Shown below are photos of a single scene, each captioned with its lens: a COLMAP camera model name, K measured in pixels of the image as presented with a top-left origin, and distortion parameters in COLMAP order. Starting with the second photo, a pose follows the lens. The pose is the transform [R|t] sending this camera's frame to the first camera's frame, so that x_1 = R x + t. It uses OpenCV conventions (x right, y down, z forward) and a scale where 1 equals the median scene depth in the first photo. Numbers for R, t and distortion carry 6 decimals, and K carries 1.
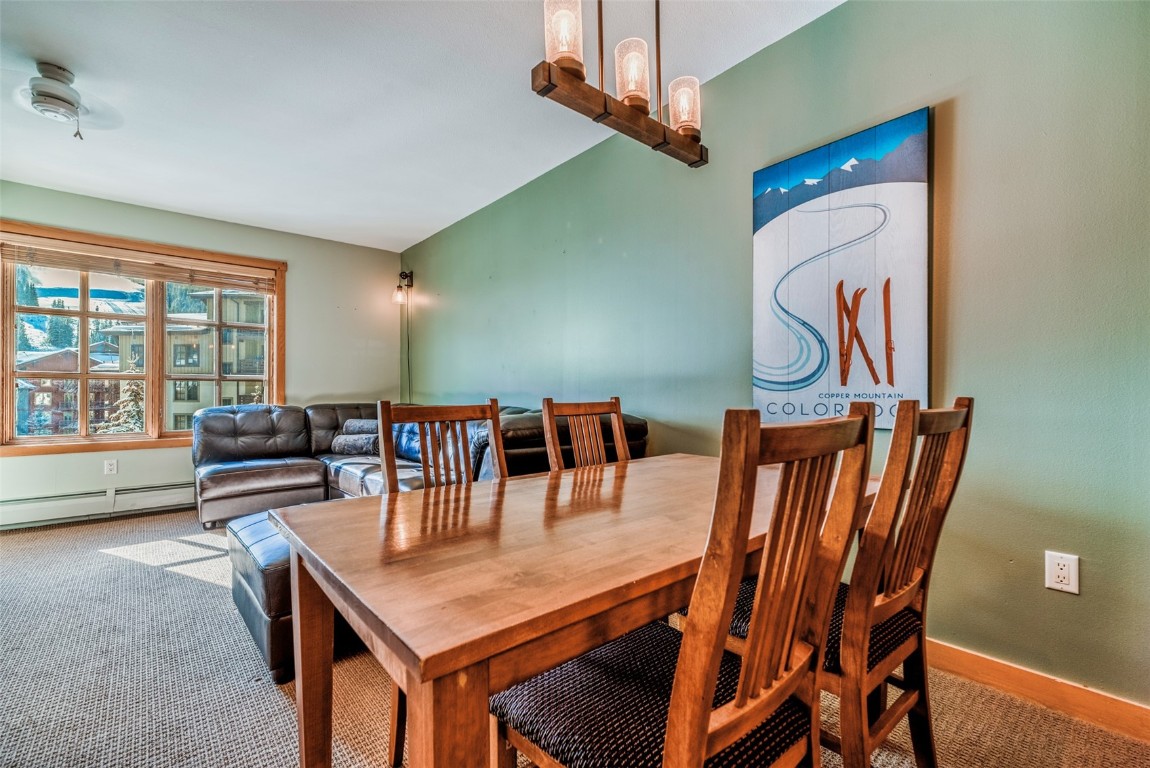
lens RADIAL K [[502.0, 0, 574.9], [0, 502.0, 394.6], [0, 0, 1]] dist [0.004666, 0.002139]
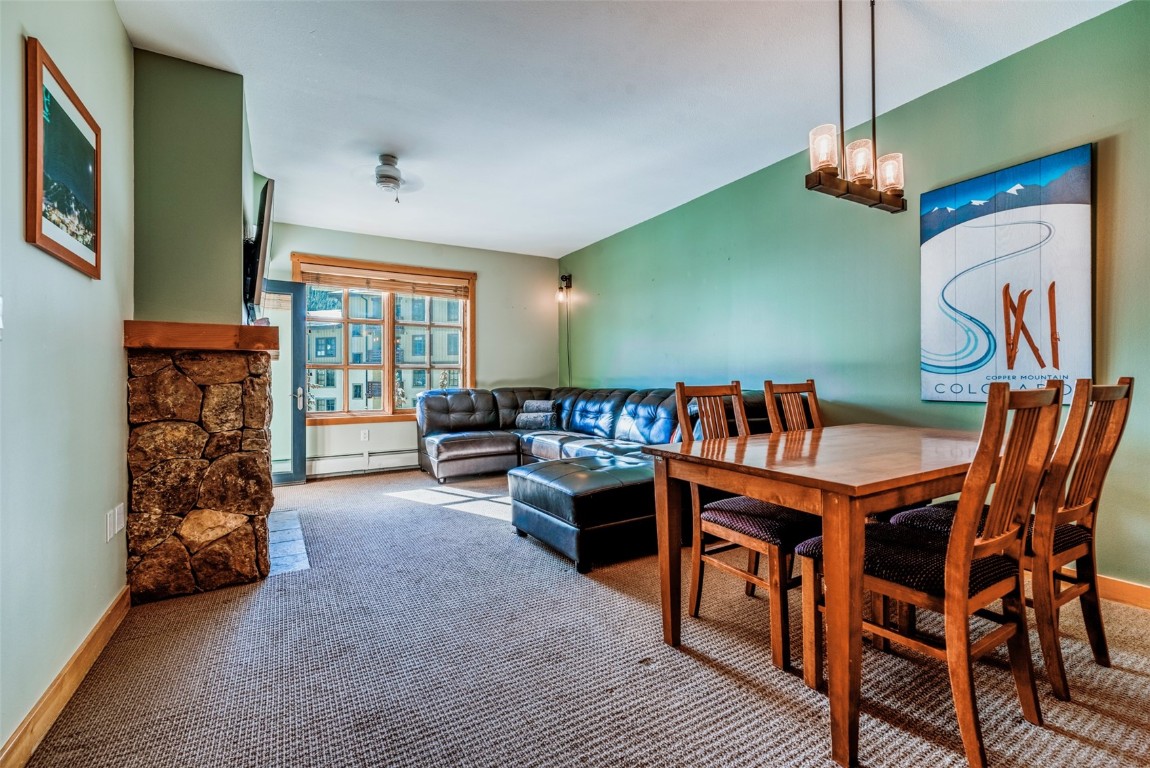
lens RADIAL K [[502.0, 0, 573.4], [0, 502.0, 378.9], [0, 0, 1]] dist [0.004666, 0.002139]
pose [[0.984504, -0.006237, -0.175250, -0.265053], [0.006040, 0.999980, -0.001655, 0.001520], [0.175256, 0.000571, 0.984523, -0.351943]]
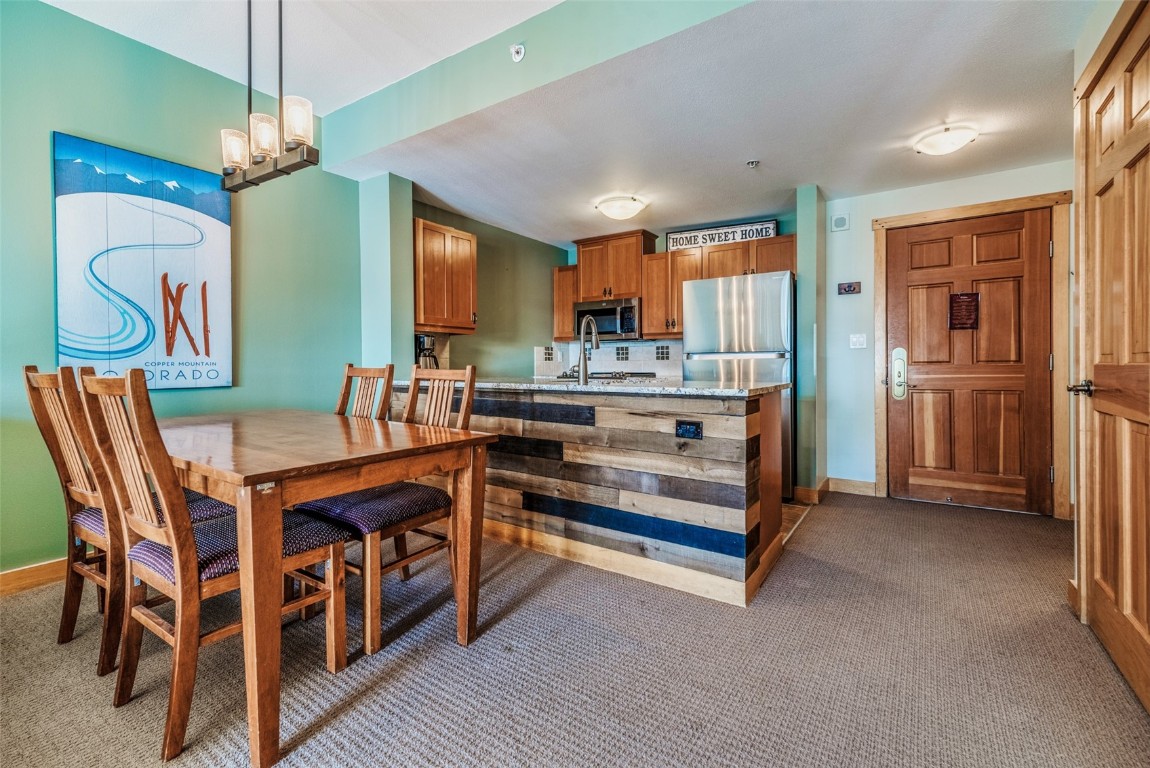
lens RADIAL K [[502.0, 0, 574.4], [0, 502.0, 370.3], [0, 0, 1]] dist [0.004666, 0.002139]
pose [[-0.260677, -0.014855, 0.965312, -0.855966], [0.002914, 0.999865, 0.016173, 0.000952], [-0.965422, 0.007028, -0.260599, 0.302030]]
